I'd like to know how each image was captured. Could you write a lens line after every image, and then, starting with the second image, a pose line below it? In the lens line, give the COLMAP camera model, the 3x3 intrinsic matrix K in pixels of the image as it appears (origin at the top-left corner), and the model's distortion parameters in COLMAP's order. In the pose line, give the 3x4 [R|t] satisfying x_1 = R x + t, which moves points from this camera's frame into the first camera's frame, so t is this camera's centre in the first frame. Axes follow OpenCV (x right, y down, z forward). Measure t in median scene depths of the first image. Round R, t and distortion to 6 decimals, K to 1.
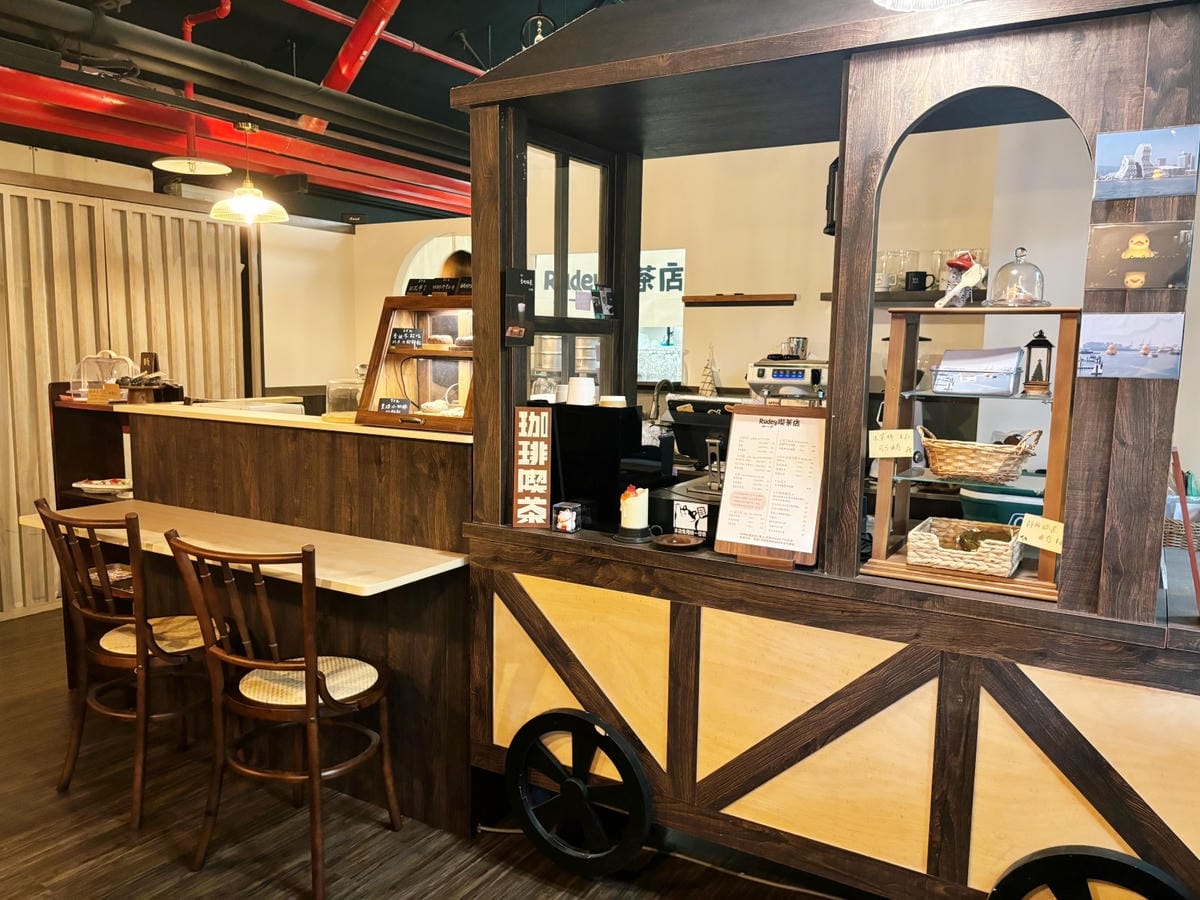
lens RADIAL K [[914.4, 0, 603.9], [0, 914.4, 456.2], [0, 0, 1]] dist [0.012268, -0.022553]
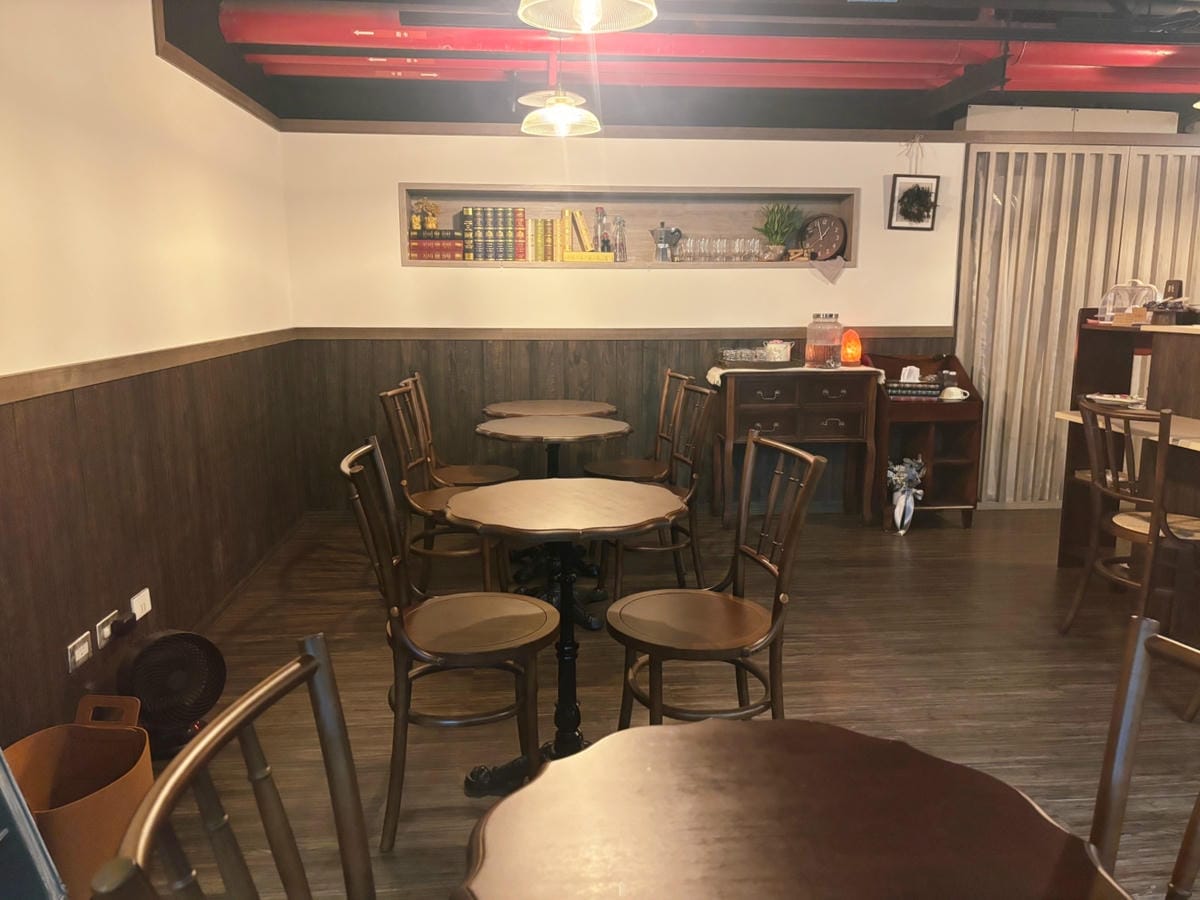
lens RADIAL K [[914.4, 0, 598.3], [0, 914.4, 451.3], [0, 0, 1]] dist [0.012268, -0.022553]
pose [[0.586859, 0.121987, -0.800447, 0.001812], [-0.088160, 0.992335, 0.086594, 0.053182], [0.804876, 0.019749, 0.593115, -0.192814]]
